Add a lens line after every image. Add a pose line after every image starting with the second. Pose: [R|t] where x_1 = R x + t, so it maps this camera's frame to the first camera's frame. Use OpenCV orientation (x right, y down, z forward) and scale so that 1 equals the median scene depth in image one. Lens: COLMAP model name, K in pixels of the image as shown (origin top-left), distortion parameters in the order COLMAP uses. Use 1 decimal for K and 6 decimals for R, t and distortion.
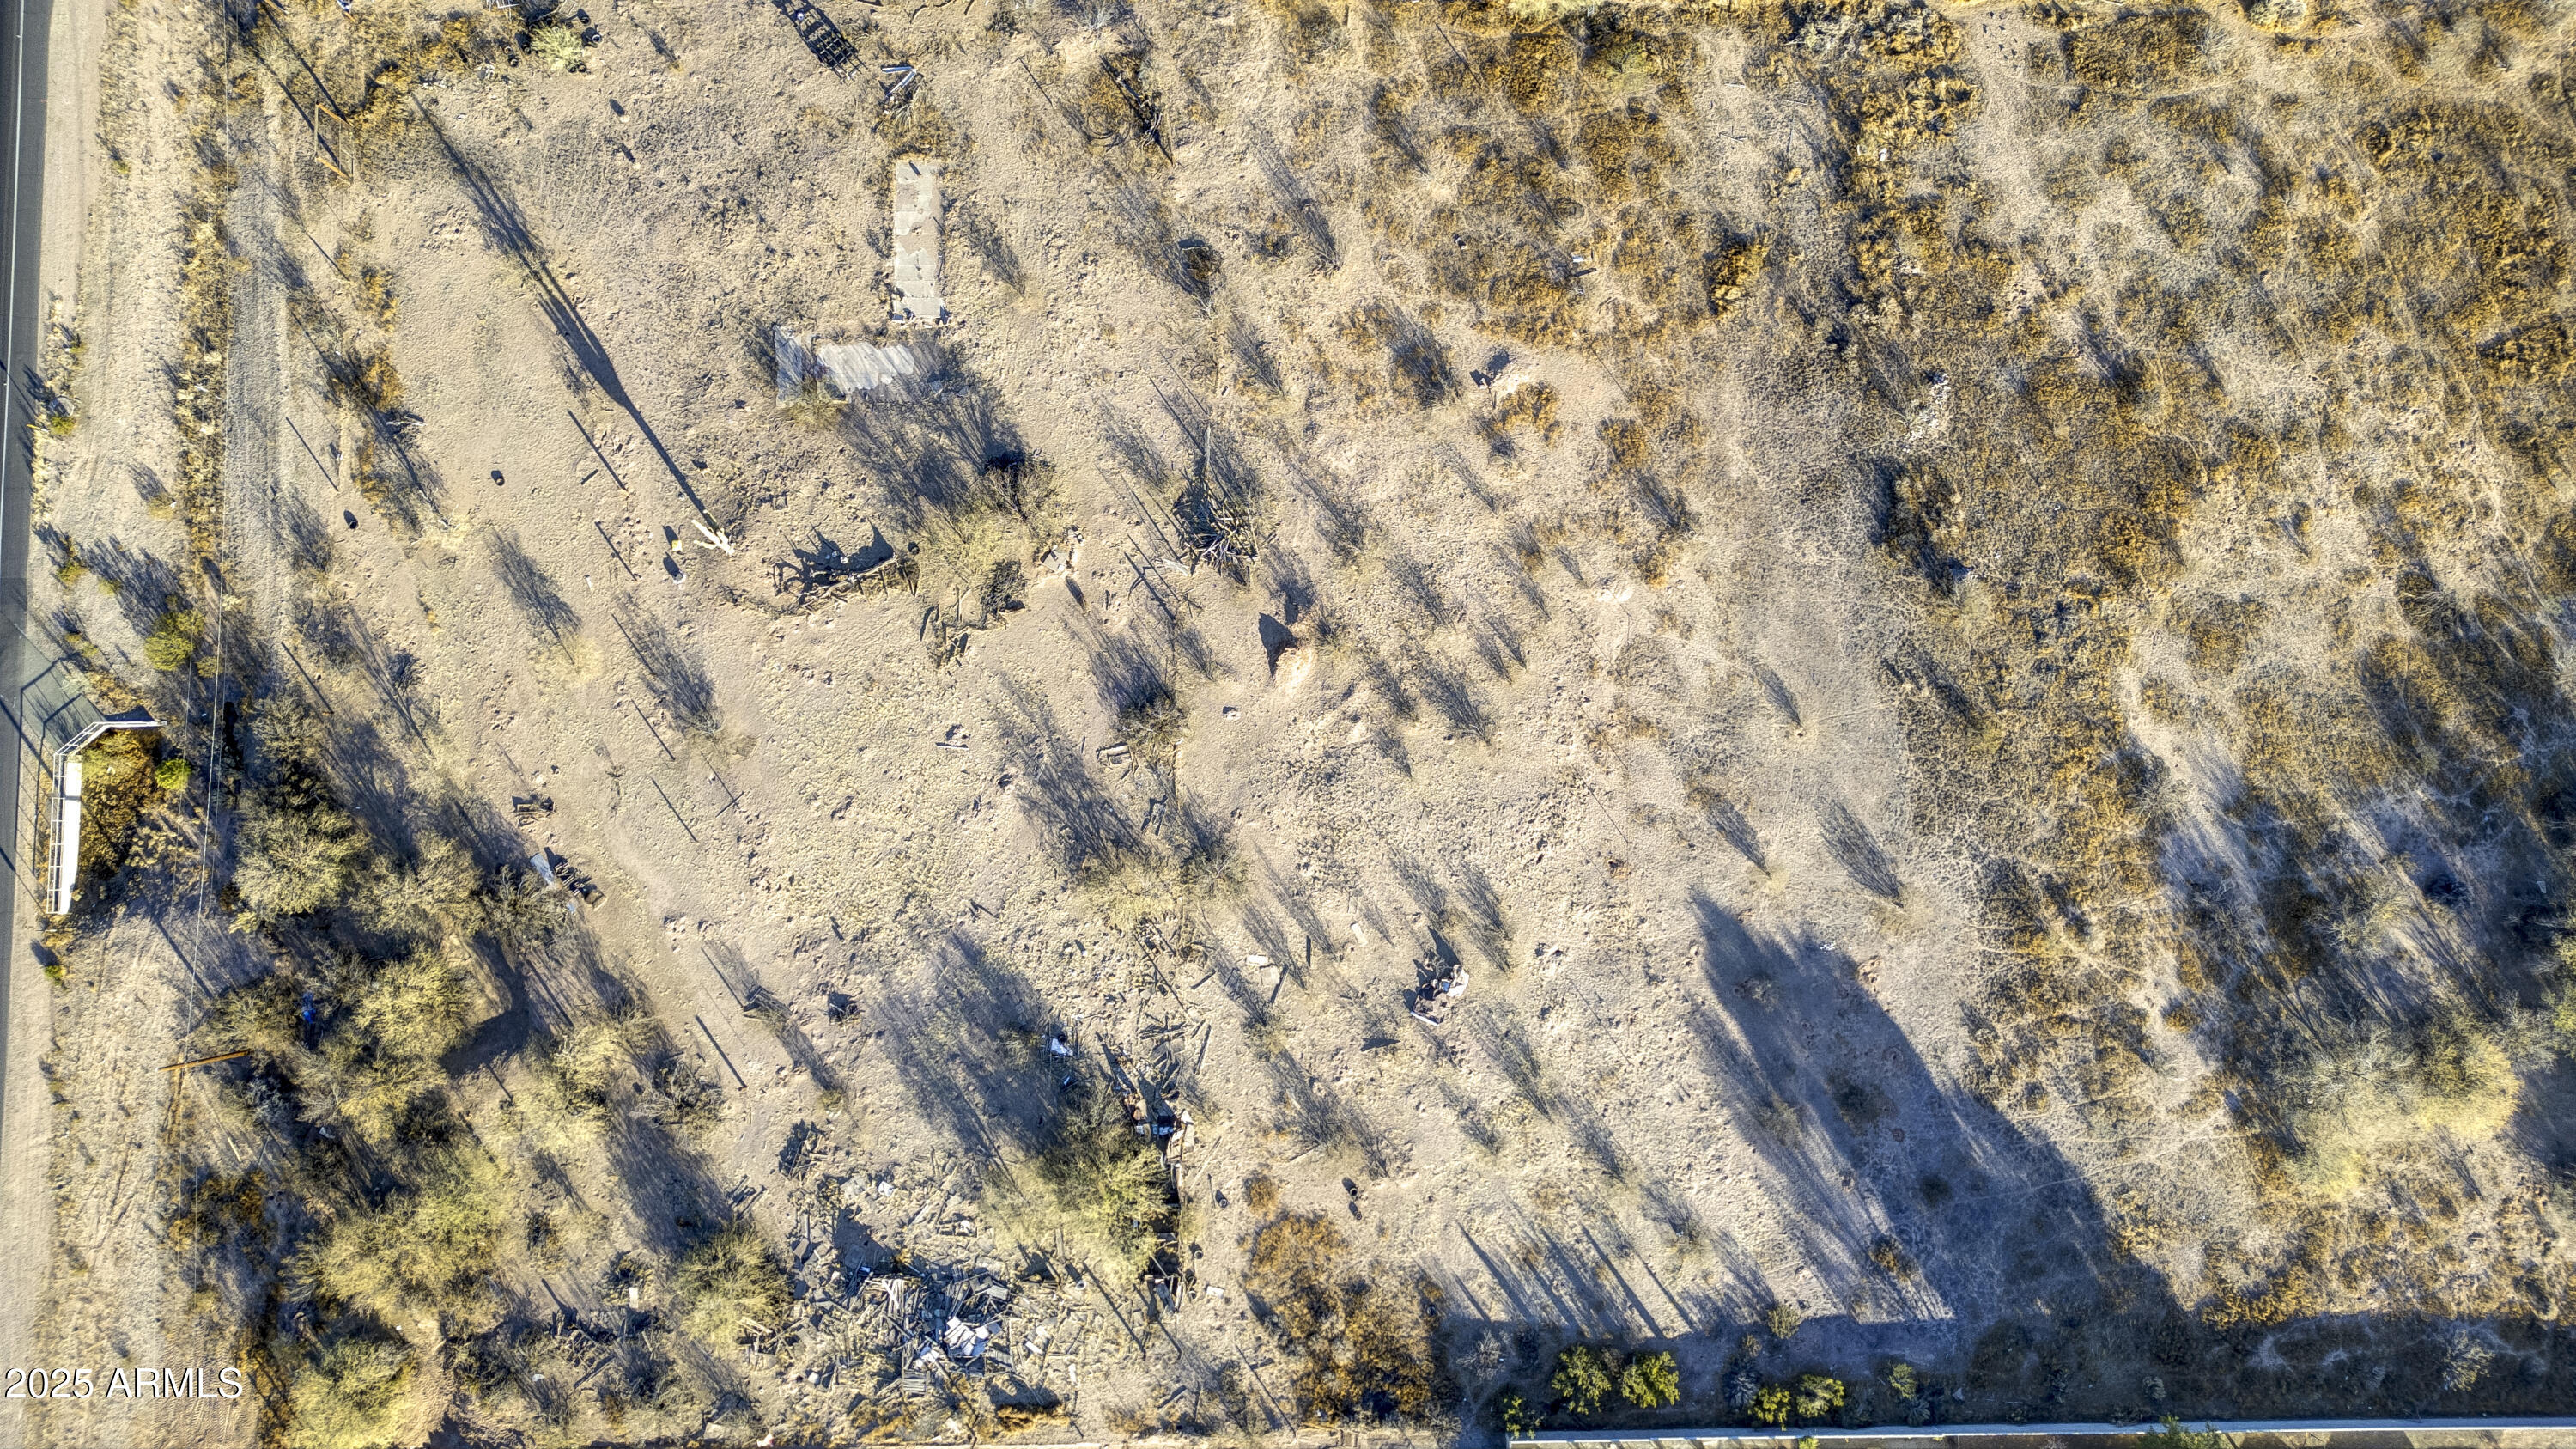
lens RADIAL K [[1830.9, 0, 1286.8], [0, 1830.9, 677.6], [0, 0, 1]] dist [0.069693, -0.067133]
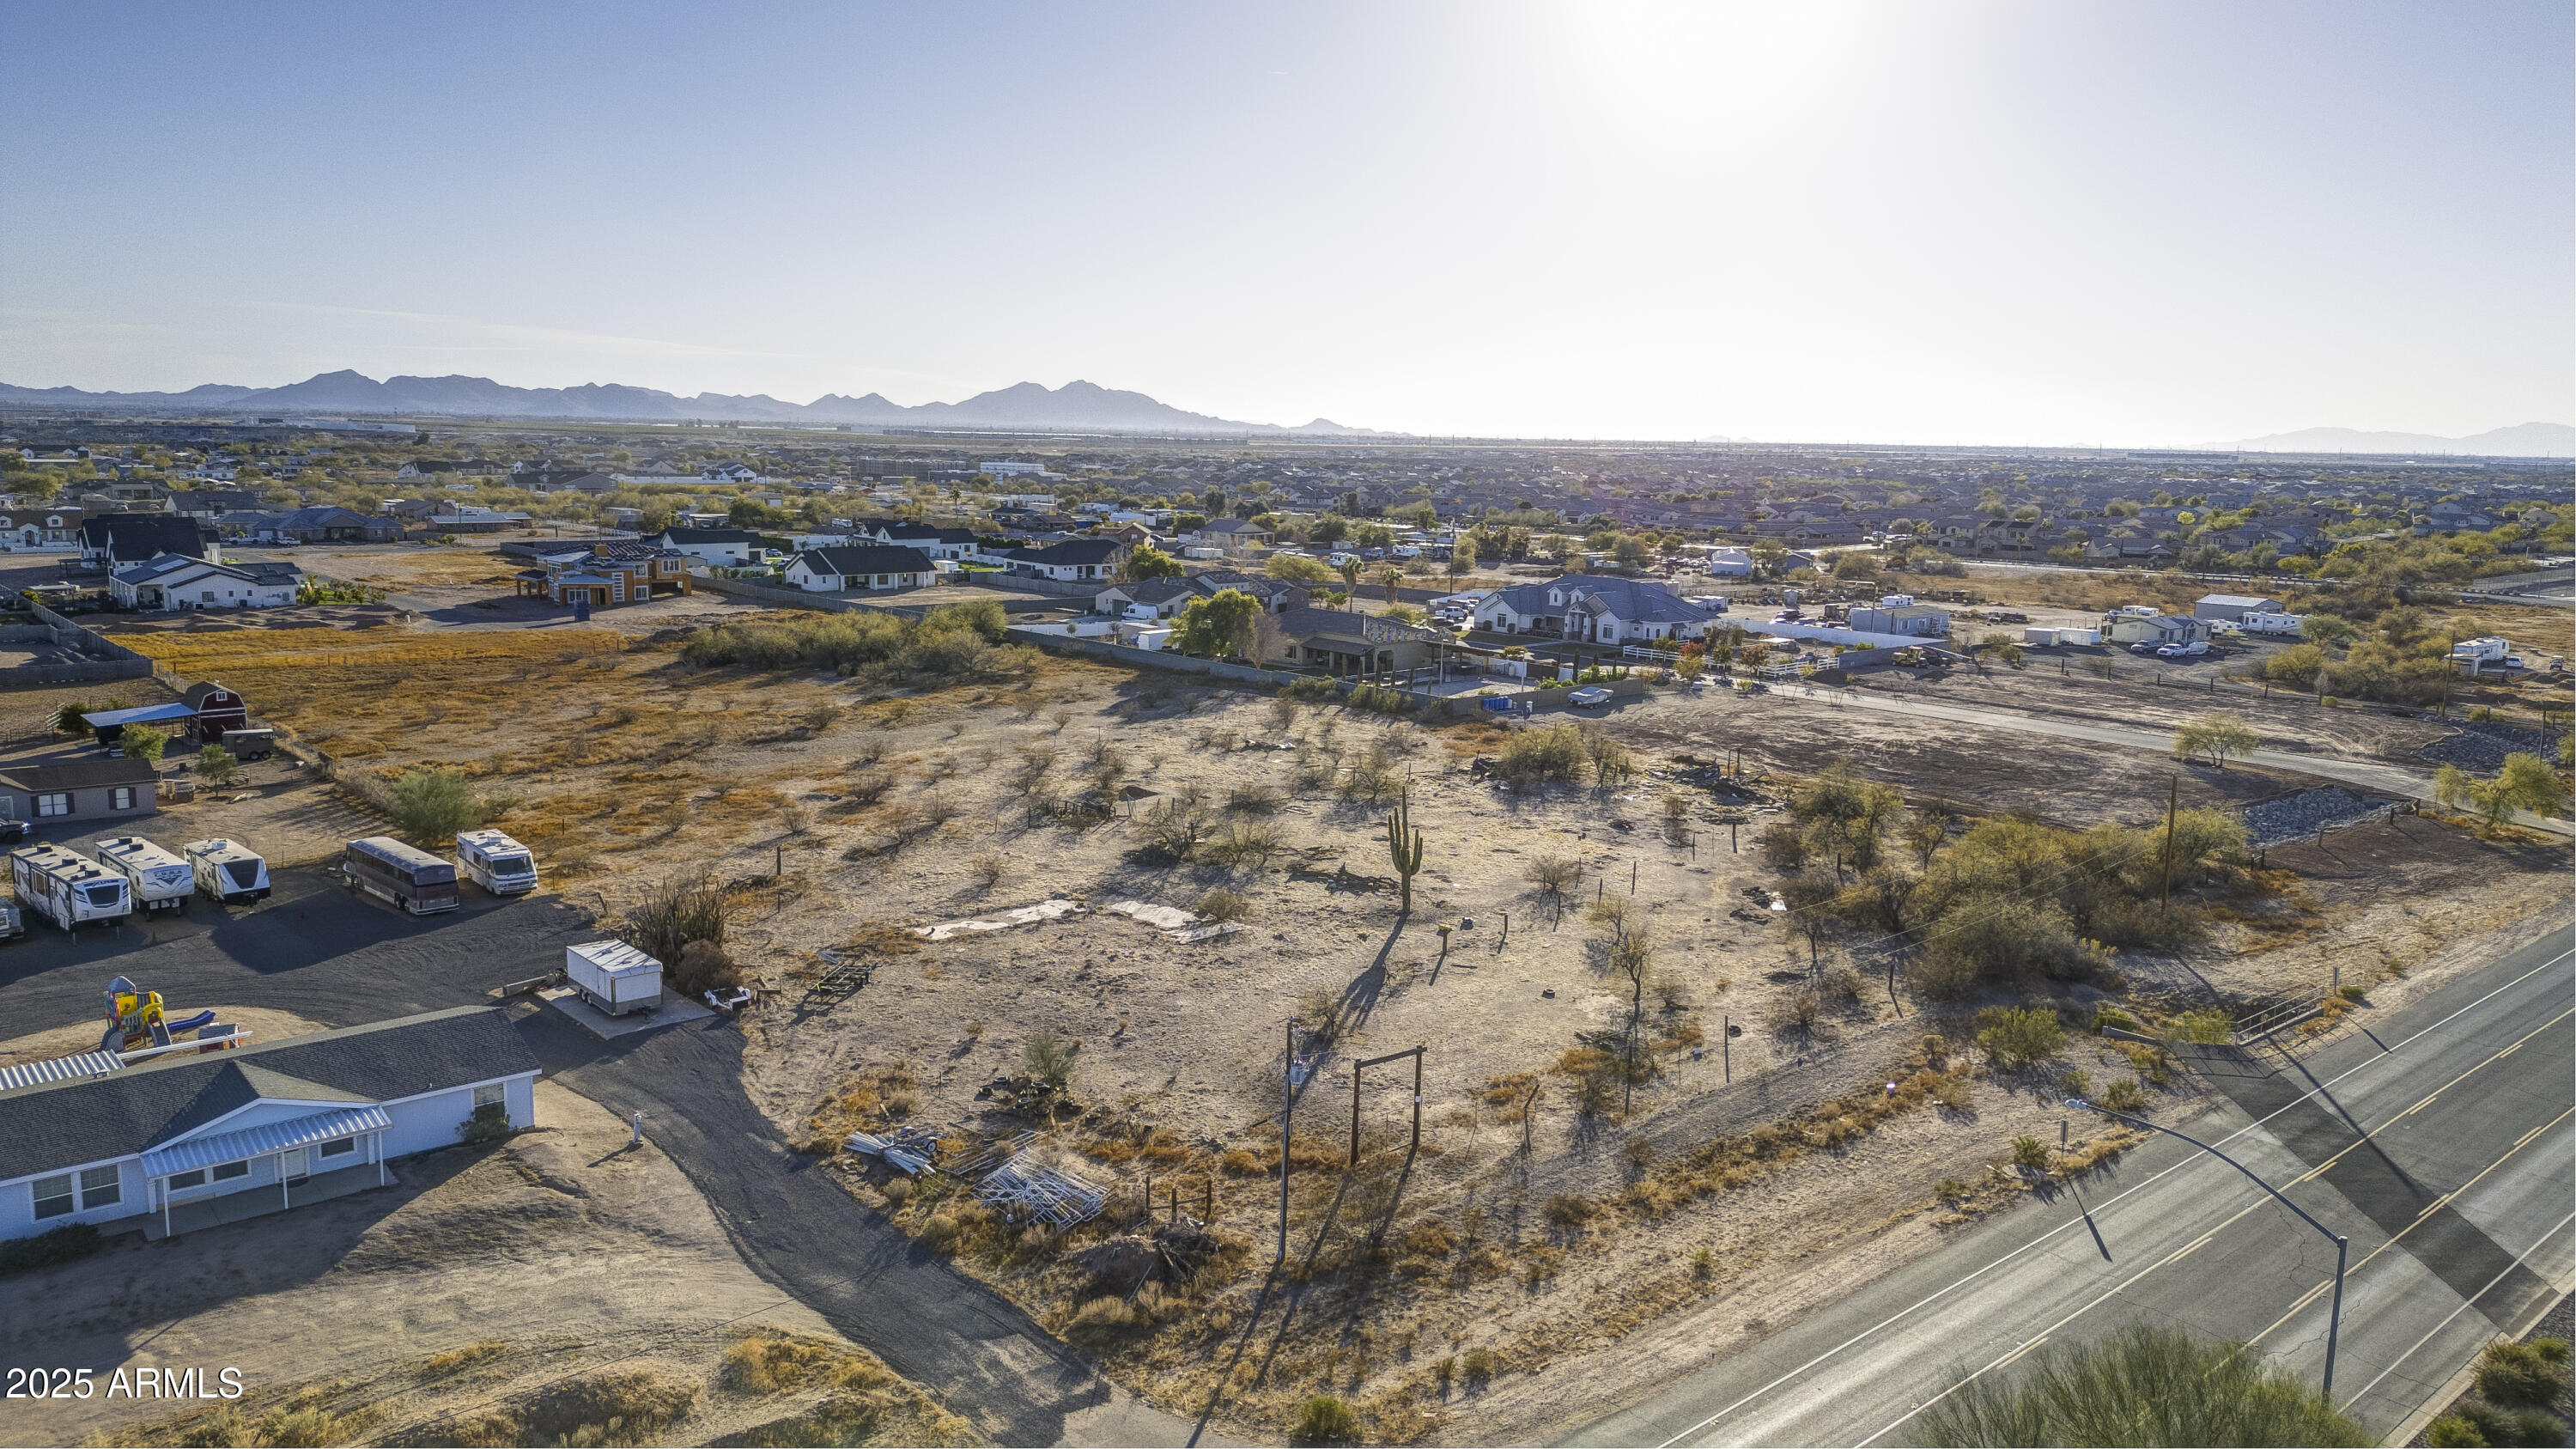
lens RADIAL K [[1830.9, 0, 1307.7], [0, 1830.9, 714.0], [0, 0, 1]] dist [0.069693, -0.067133]
pose [[-0.663357, -0.141227, 0.734855, -0.921215], [0.744649, -0.027656, 0.666883, -0.708180], [-0.073859, 0.989591, 0.123510, 0.797257]]
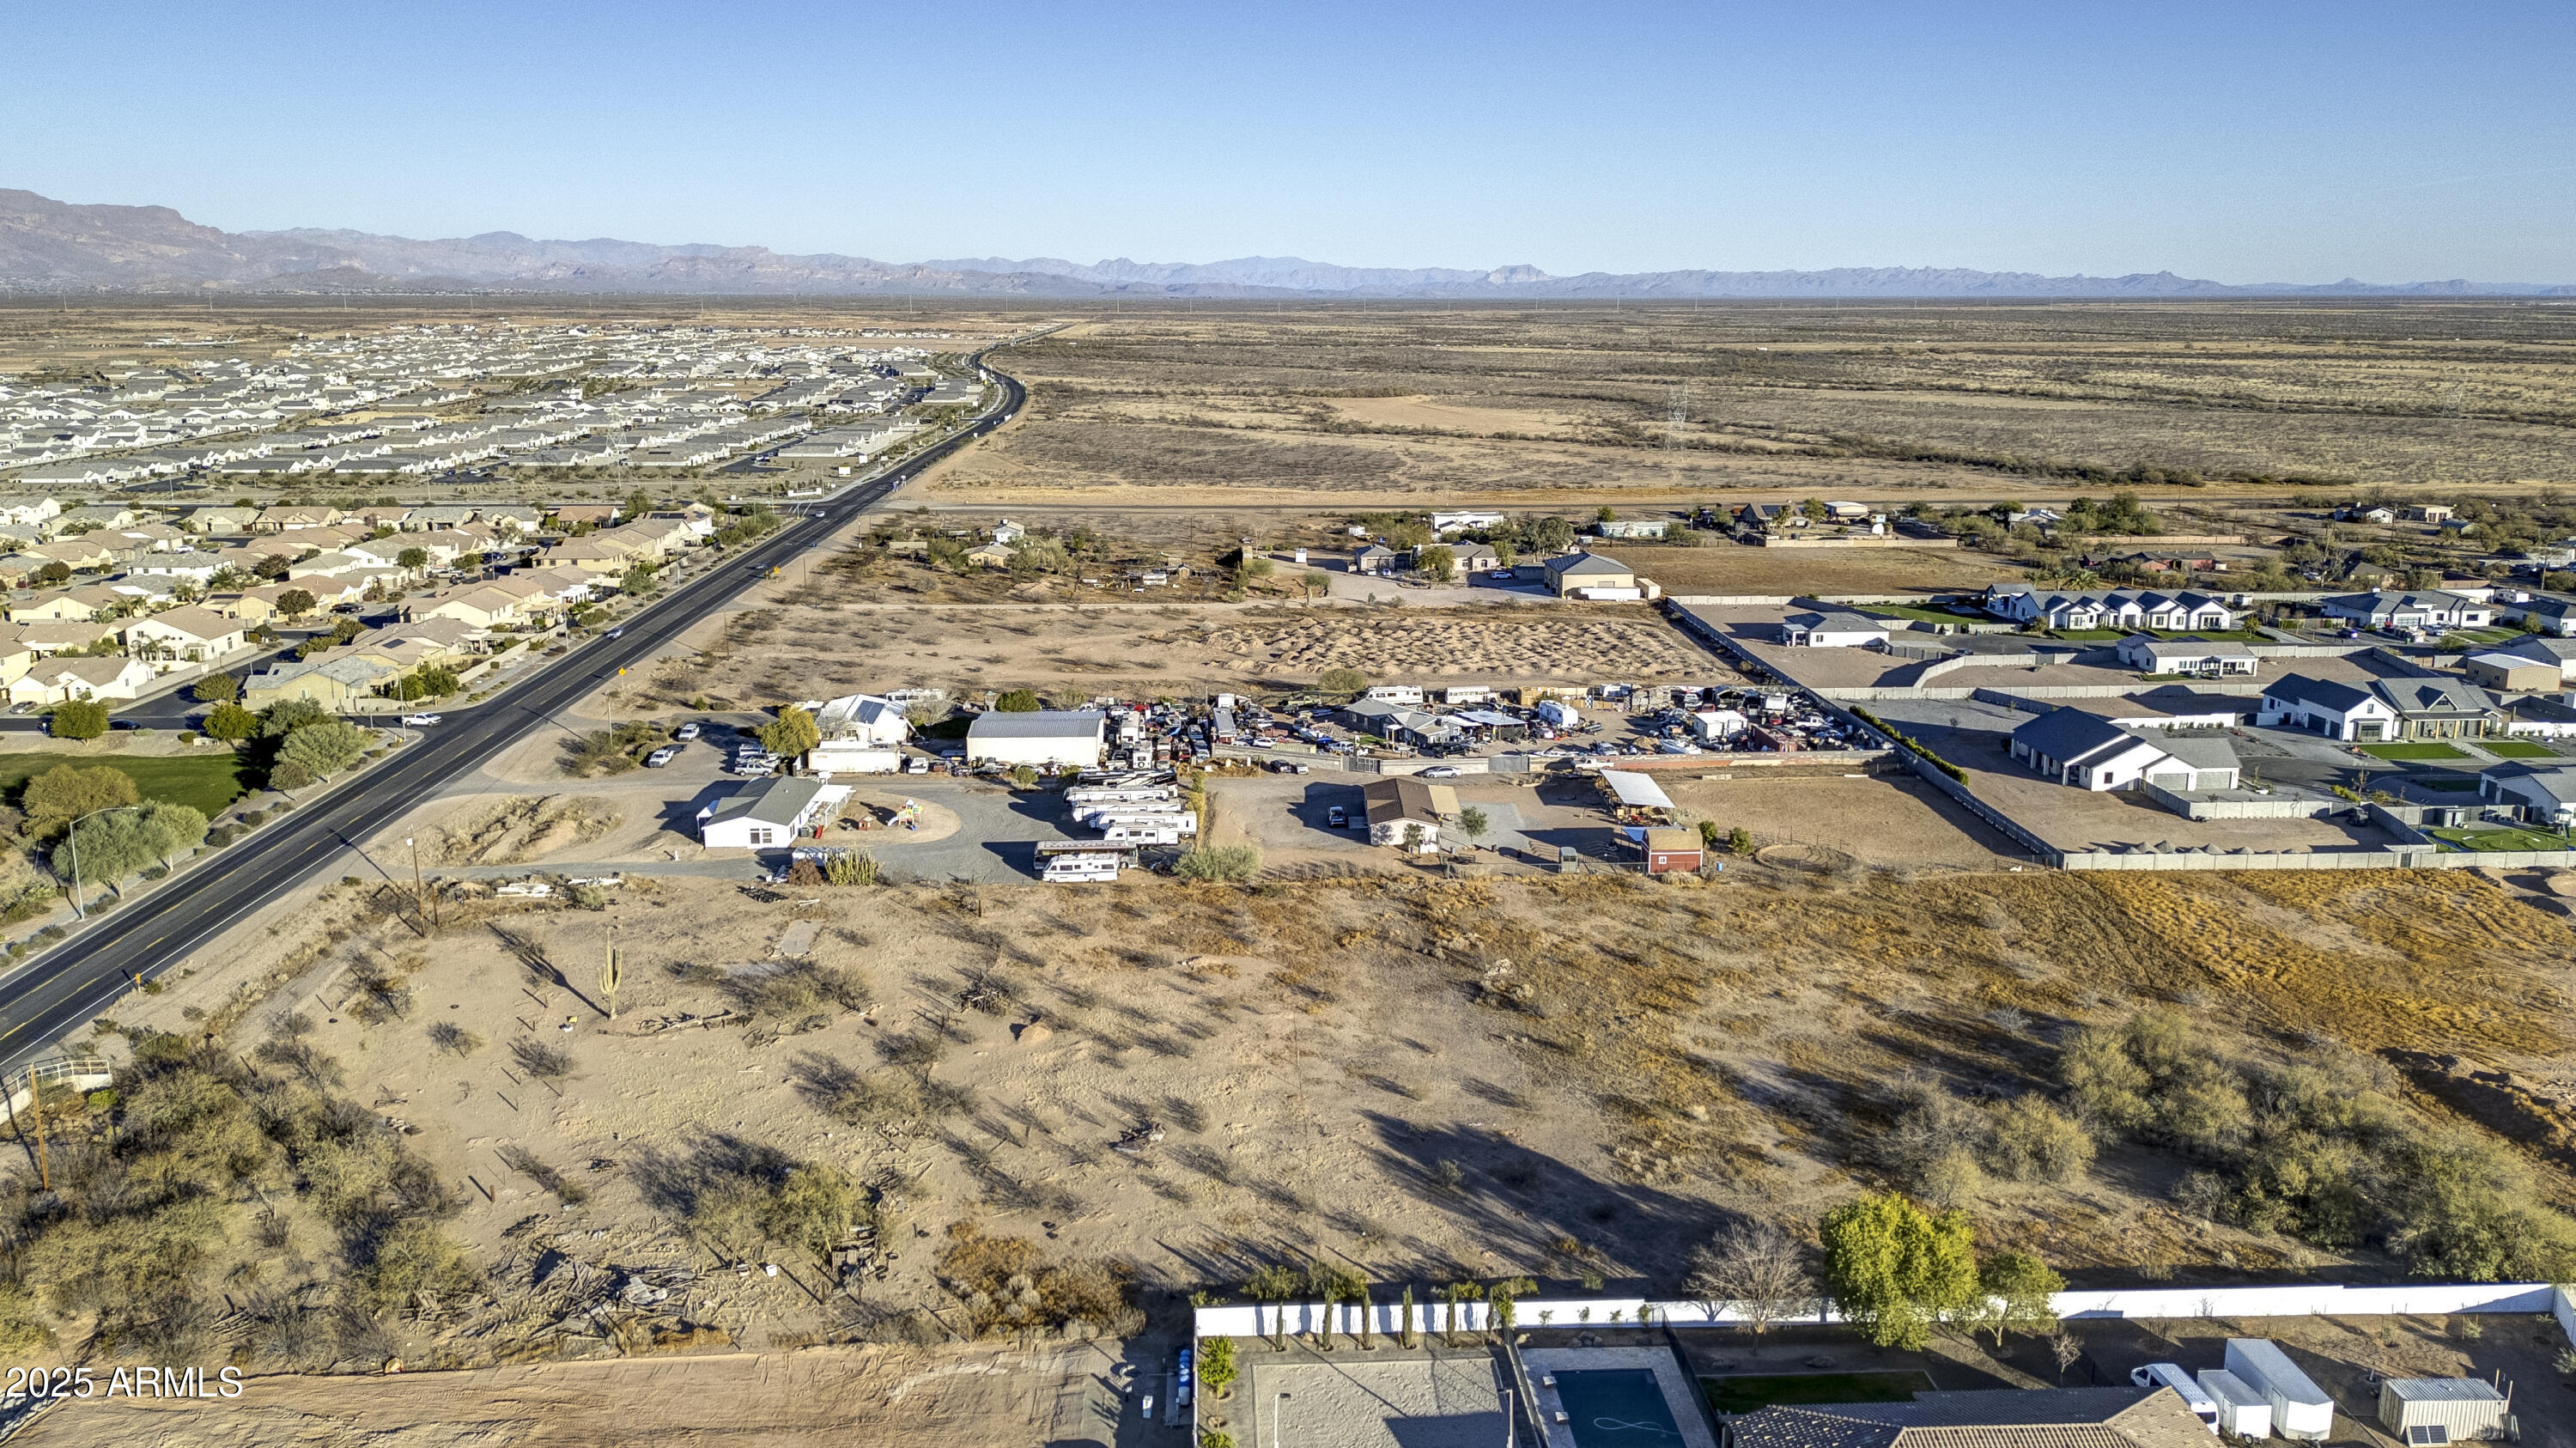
lens RADIAL K [[1956.4, 0, 1259.2], [0, 1956.4, 754.2], [0, 0, 1]] dist [0.068202, -0.066053]
pose [[0.999220, -0.024393, 0.031041, 0.124334], [0.036691, 0.283597, -0.958241, 1.258799], [0.014572, 0.958633, 0.284271, 0.420911]]
